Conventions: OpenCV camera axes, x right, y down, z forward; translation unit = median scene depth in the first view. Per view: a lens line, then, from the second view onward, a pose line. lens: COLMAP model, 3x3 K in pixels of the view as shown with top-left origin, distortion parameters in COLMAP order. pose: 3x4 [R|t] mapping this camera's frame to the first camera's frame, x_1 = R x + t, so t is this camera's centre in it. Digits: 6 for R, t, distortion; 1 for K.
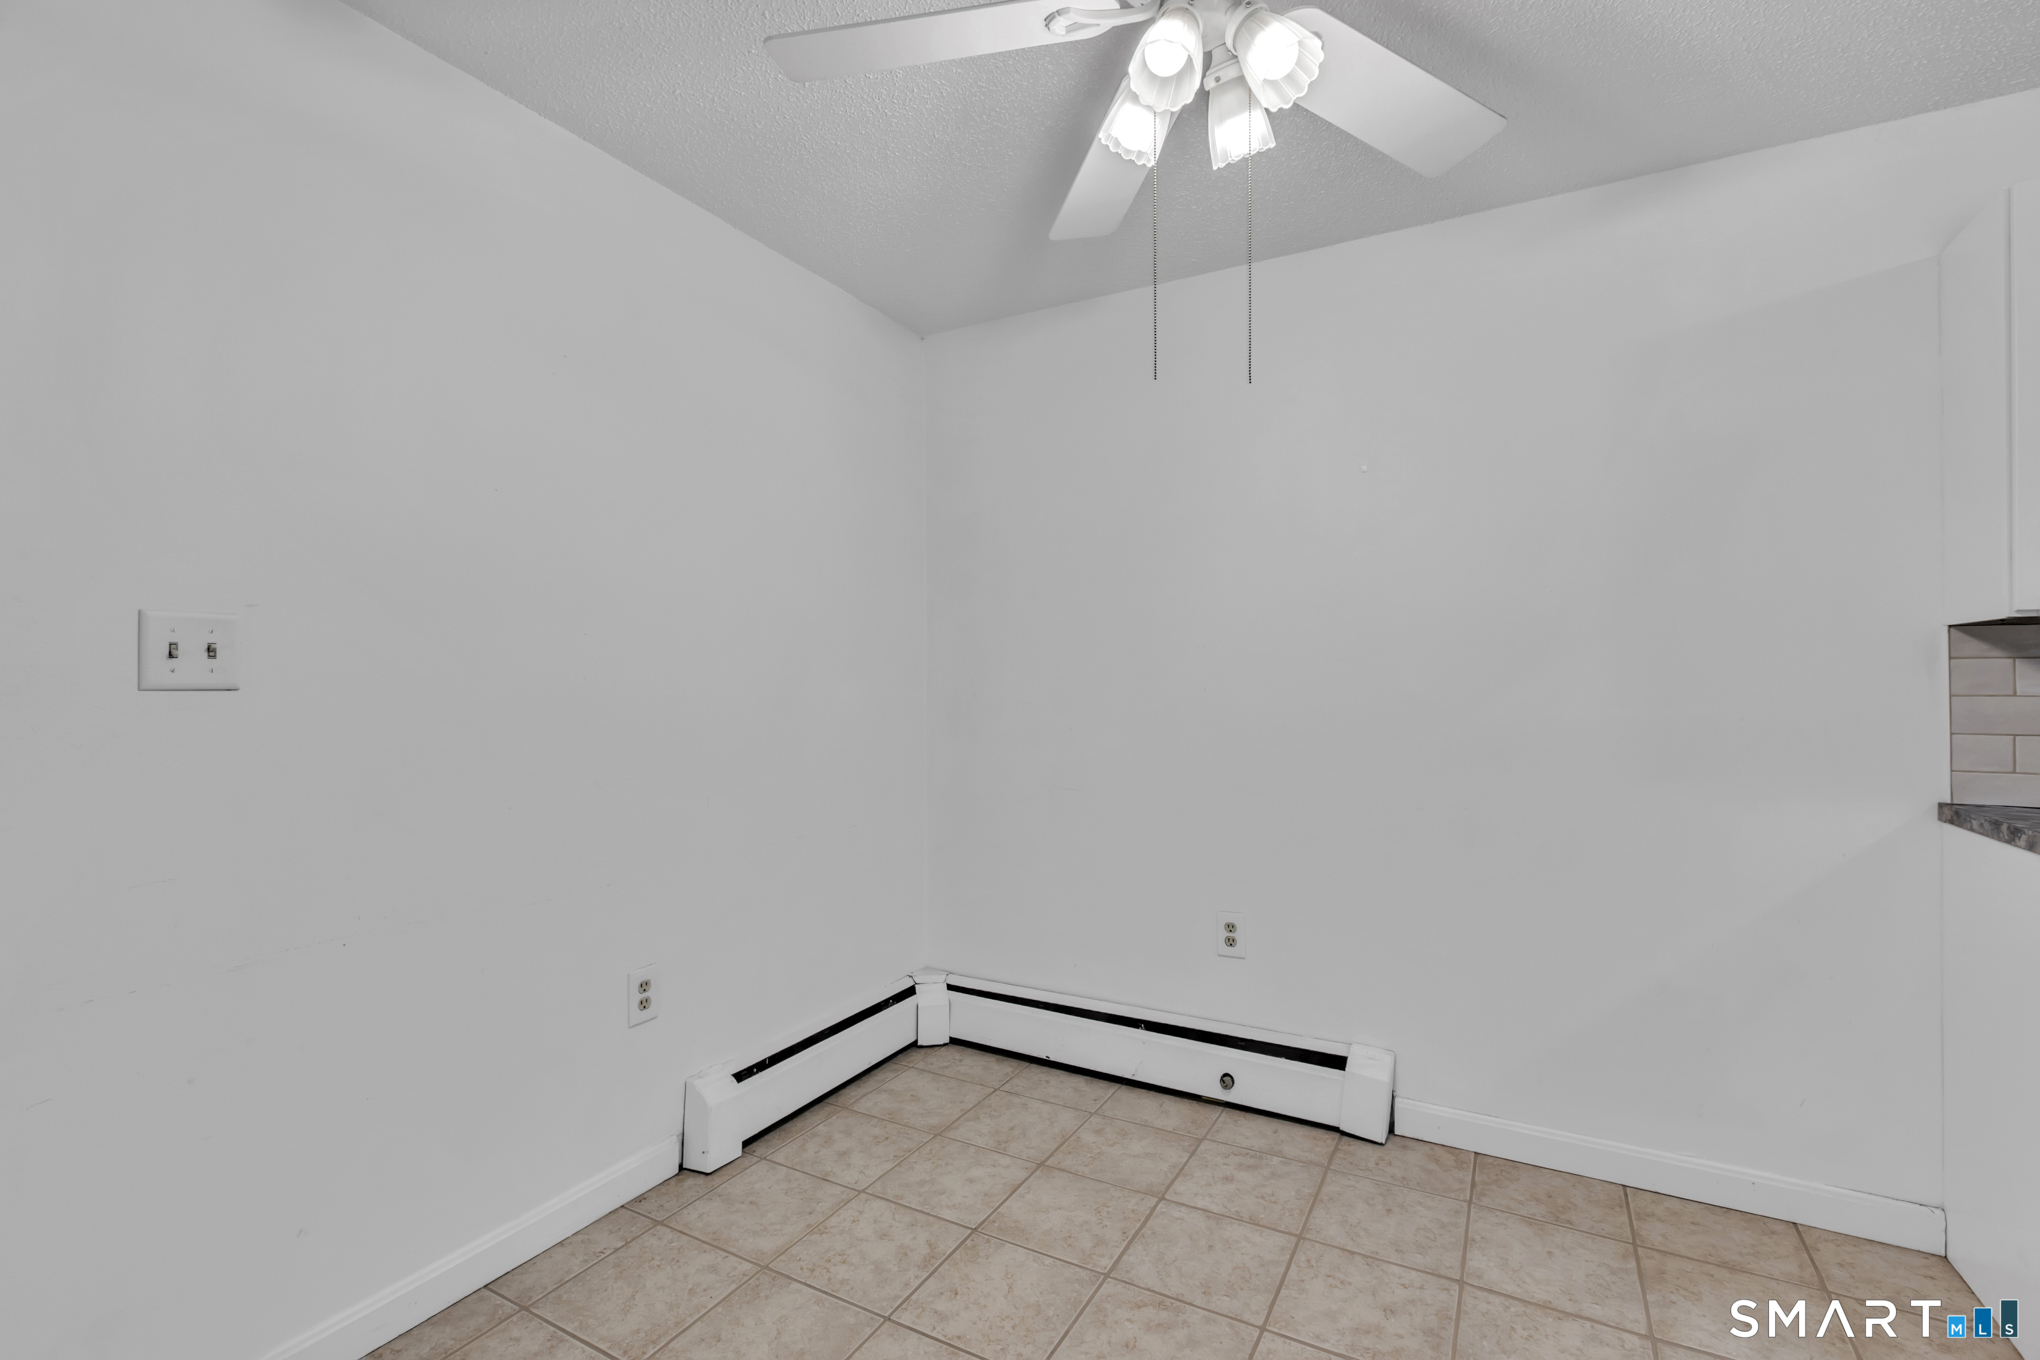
lens RADIAL K [[914.2, 0, 1018.7], [0, 914.2, 675.9], [0, 0, 1]] dist [-0.001220, 0.000041]
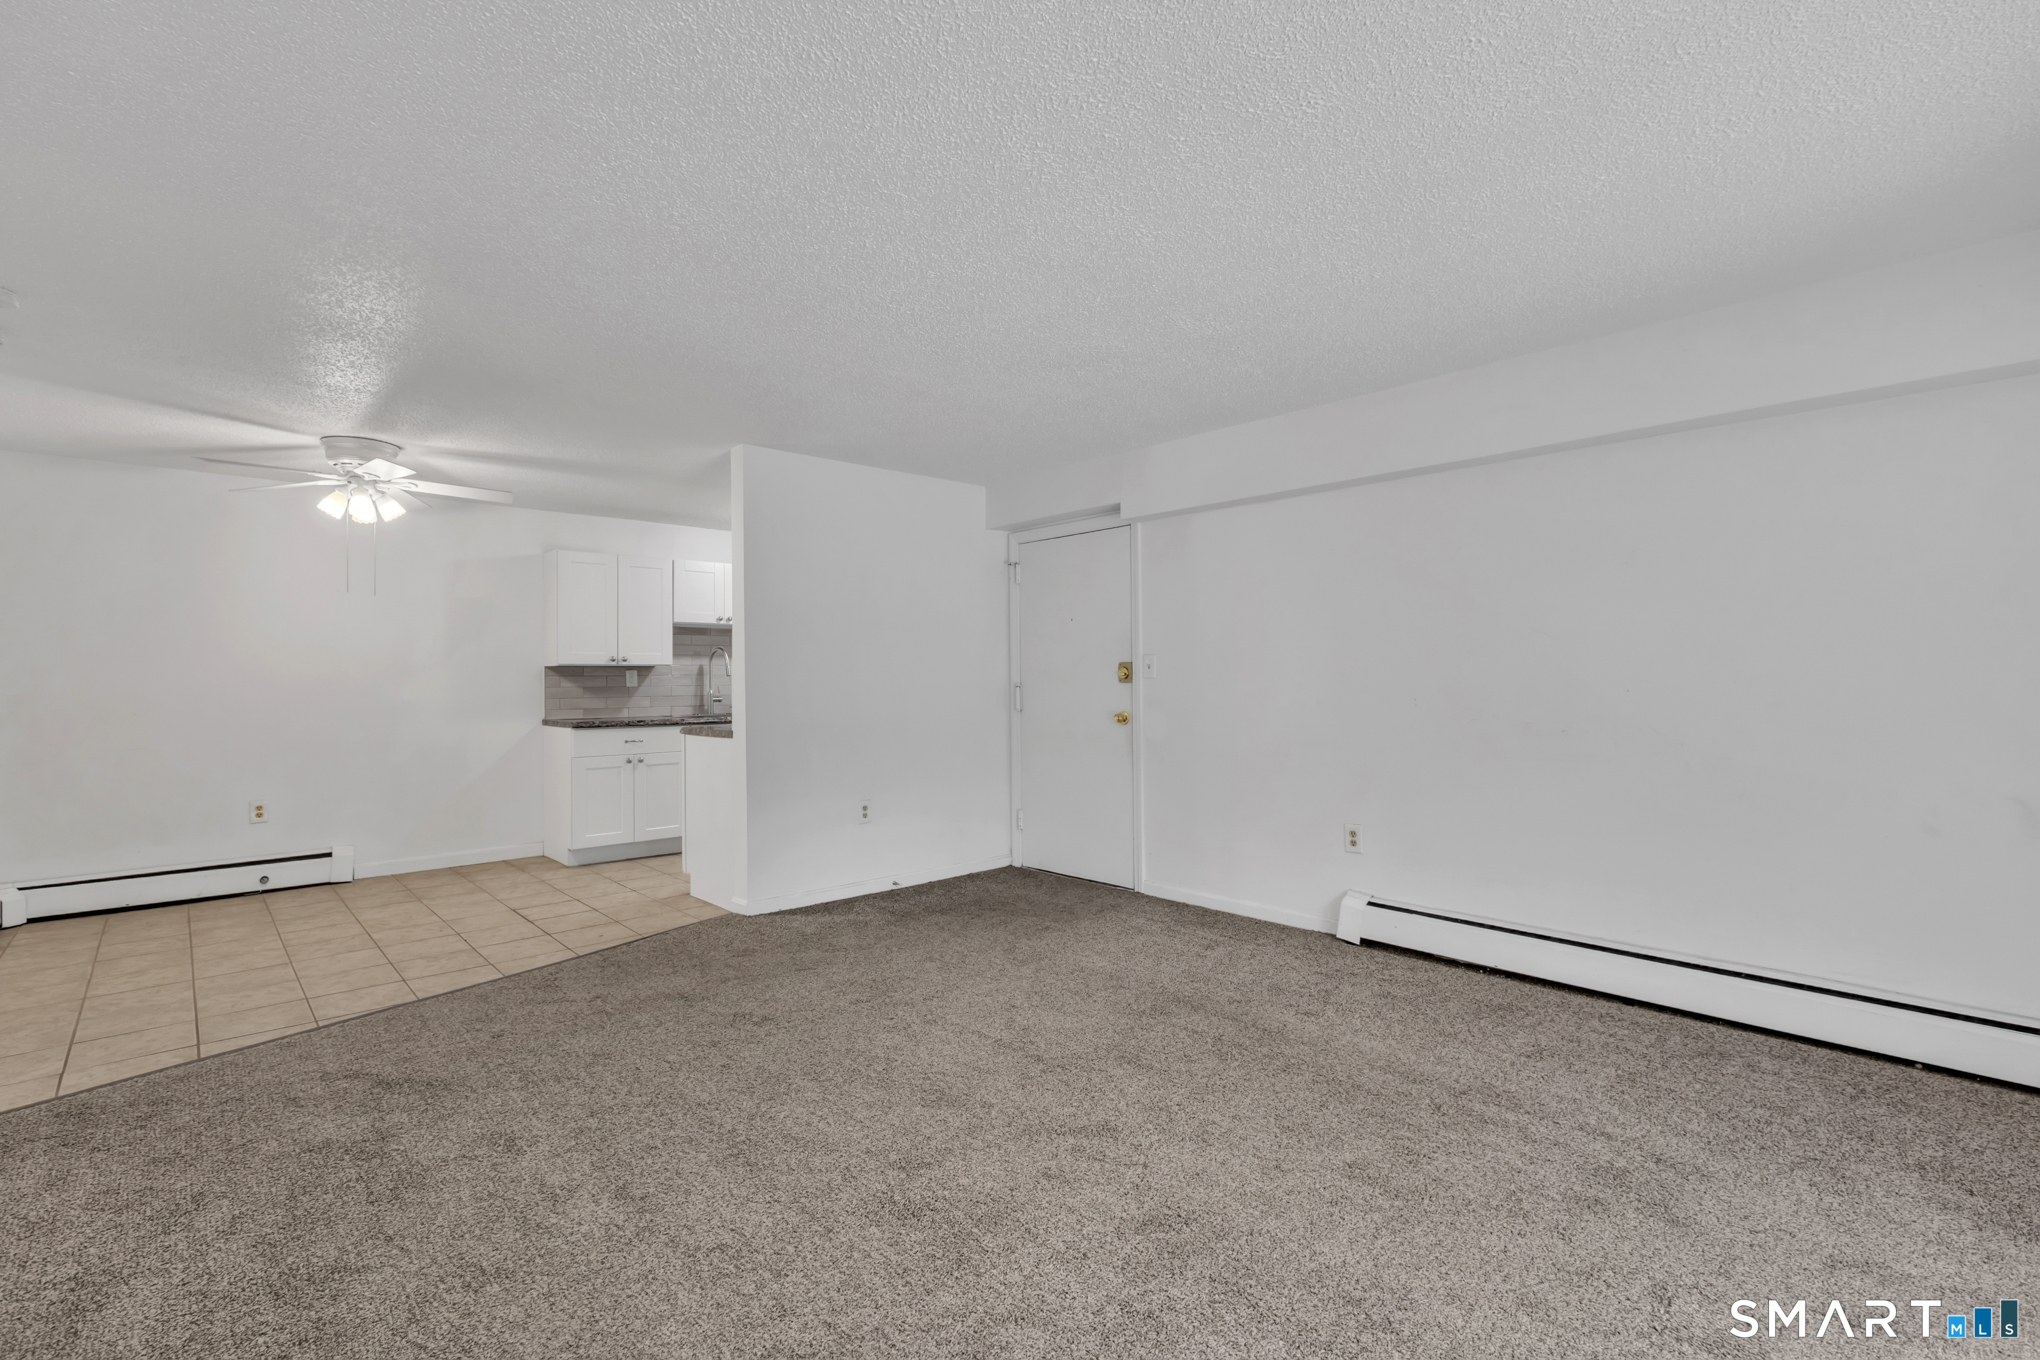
lens RADIAL K [[914.2, 0, 1020.3], [0, 914.2, 665.3], [0, 0, 1]] dist [-0.001220, 0.000041]
pose [[0.304905, 0.014102, 0.952278, -1.534669], [0.001944, 0.999879, -0.015429, -0.004415], [-0.952381, 0.006556, 0.304841, -1.573605]]
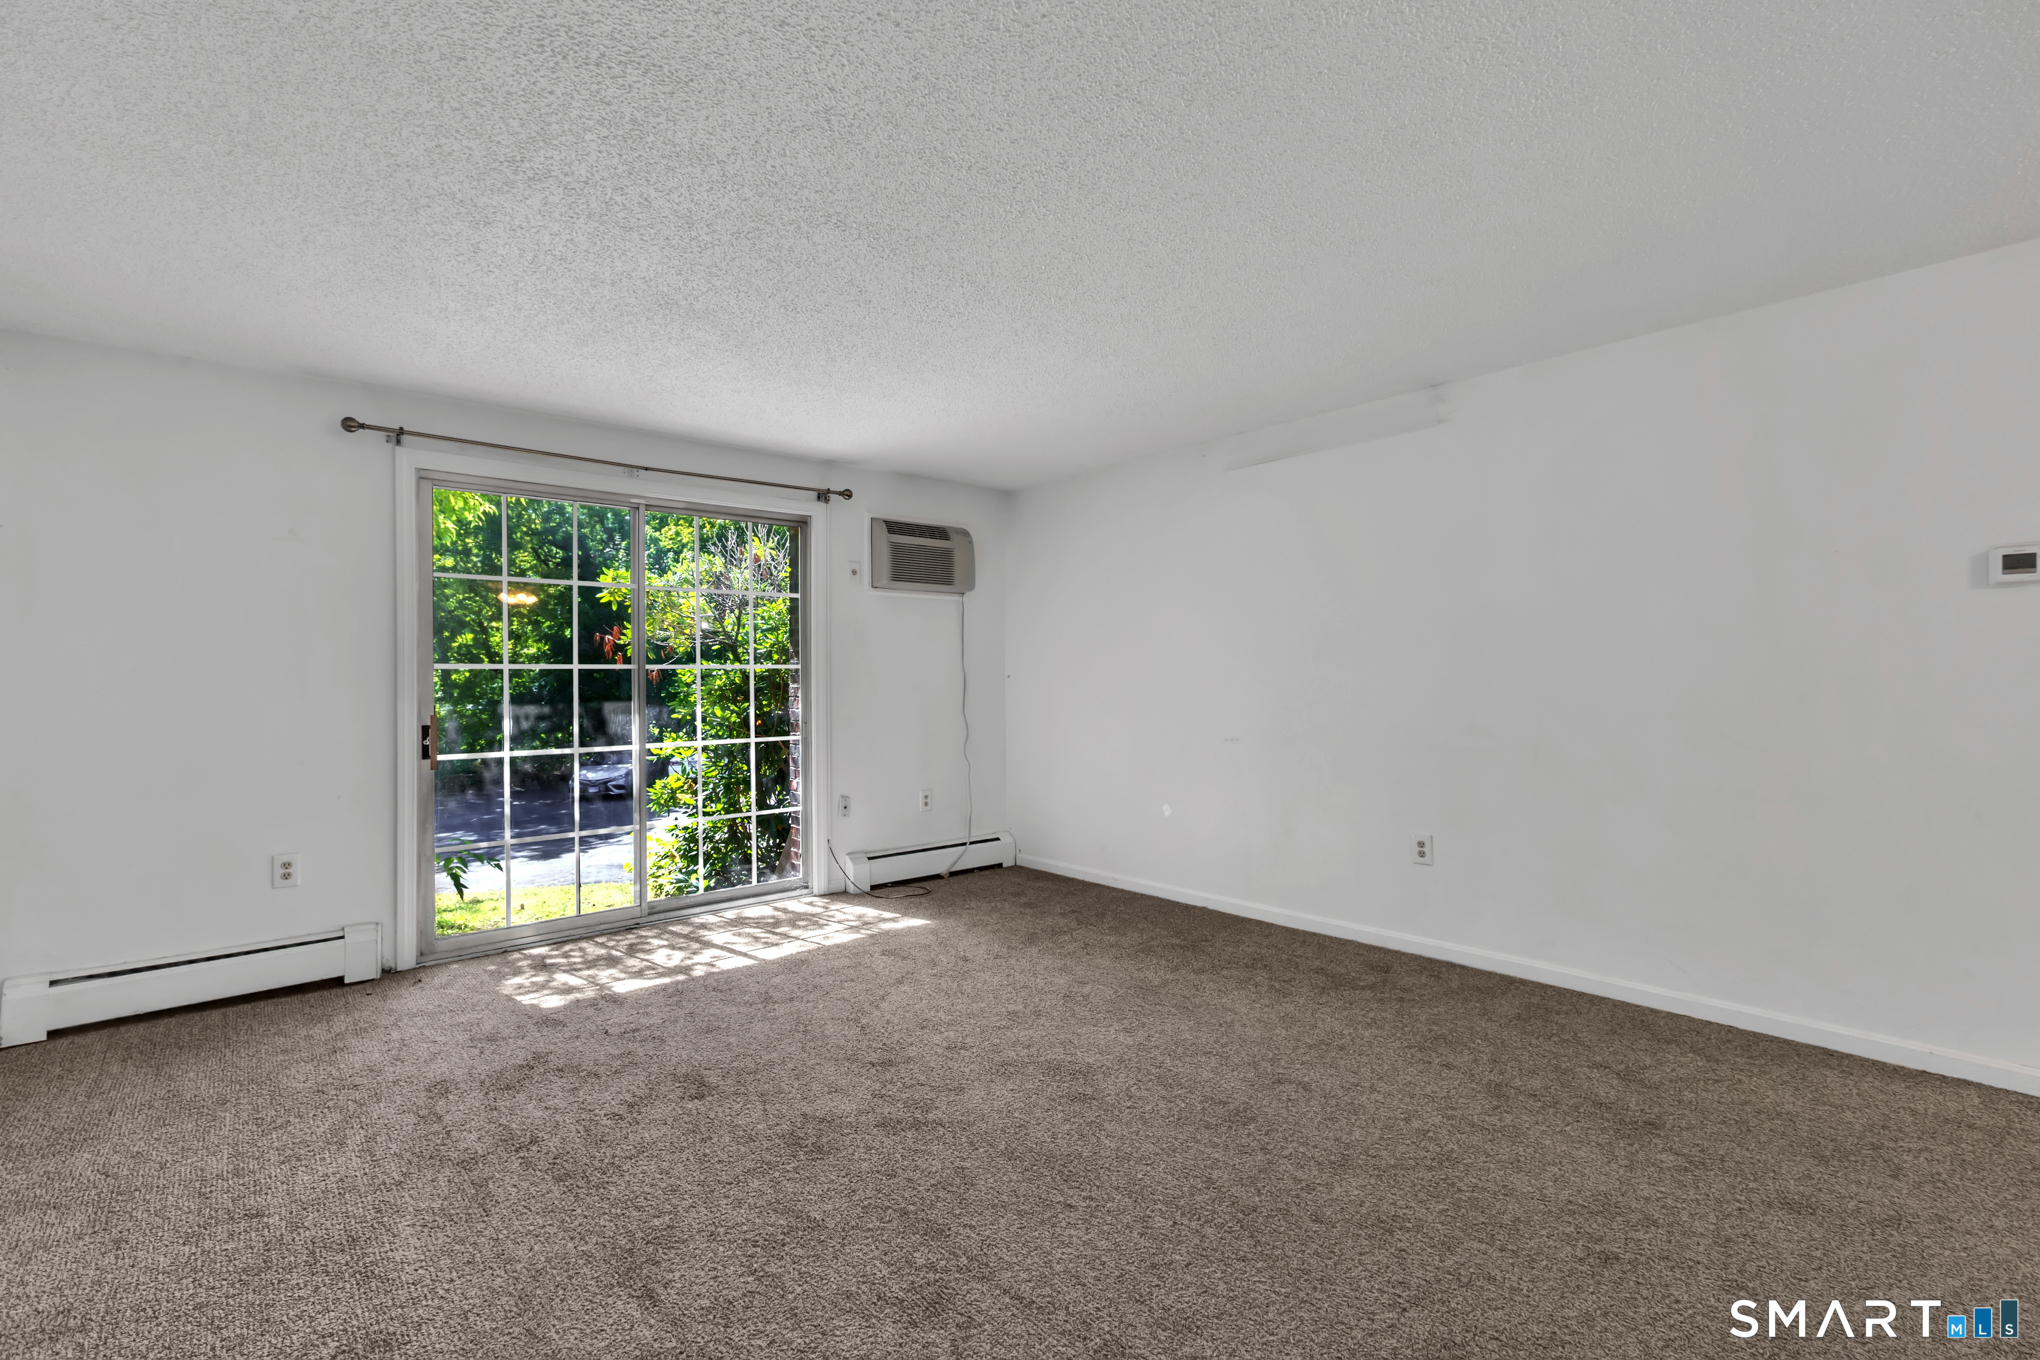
lens RADIAL K [[914.2, 0, 1018.4], [0, 914.2, 679.0], [0, 0, 1]] dist [-0.001220, 0.000041]
pose [[-0.342360, 0.007726, -0.939537, 0.708066], [0.013172, 0.999907, 0.003423, -0.008664], [0.939477, -0.011204, -0.342430, -0.740437]]
